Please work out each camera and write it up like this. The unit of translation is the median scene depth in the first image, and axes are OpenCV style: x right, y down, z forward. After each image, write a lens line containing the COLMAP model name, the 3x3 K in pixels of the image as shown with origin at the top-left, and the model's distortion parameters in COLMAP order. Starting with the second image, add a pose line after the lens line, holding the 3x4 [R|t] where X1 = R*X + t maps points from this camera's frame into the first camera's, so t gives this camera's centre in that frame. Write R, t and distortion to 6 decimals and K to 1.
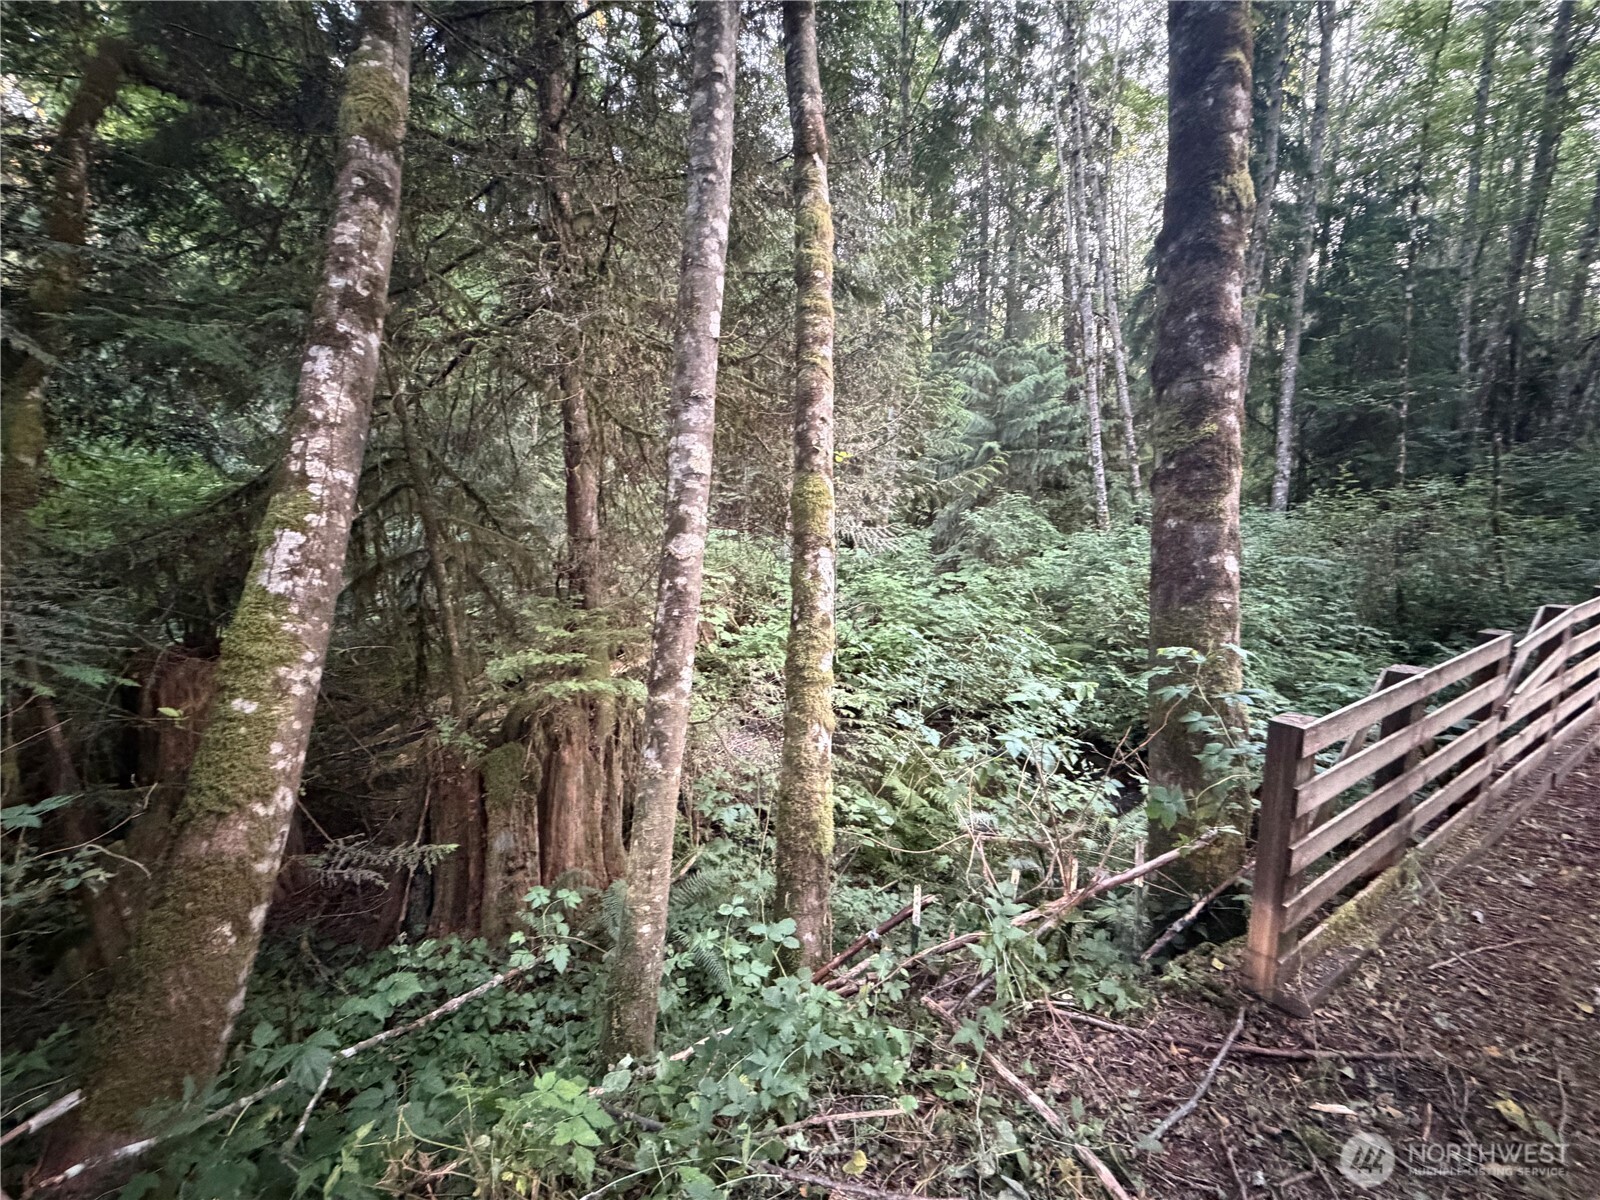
lens RADIAL K [[634.8, 0, 795.9], [0, 634.8, 600.8], [0, 0, 1]] dist [-0.000259, 0.000280]
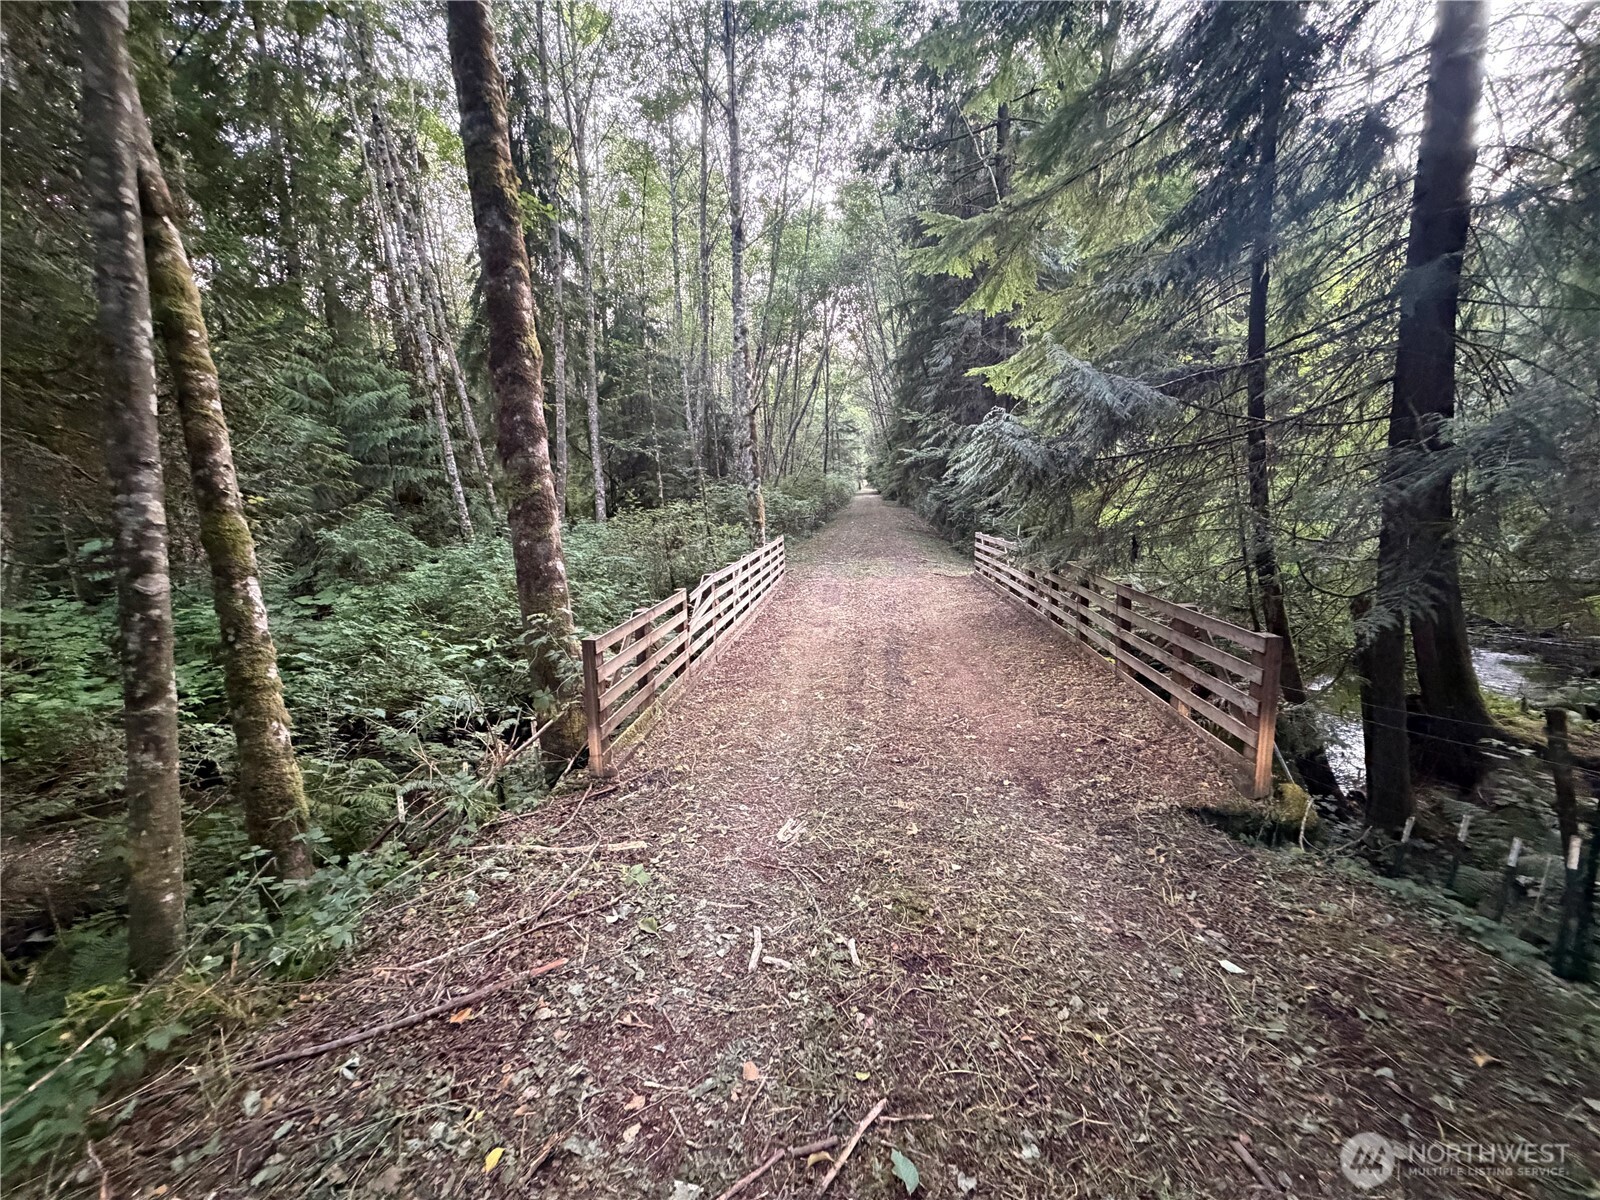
lens RADIAL K [[634.8, 0, 795.9], [0, 634.8, 600.8], [0, 0, 1]] dist [-0.000259, 0.000280]
pose [[0.598315, -0.115937, 0.792829, -0.096146], [0.126642, 0.990722, 0.049303, 0.009984], [-0.791189, 0.070907, 0.607447, -0.170529]]
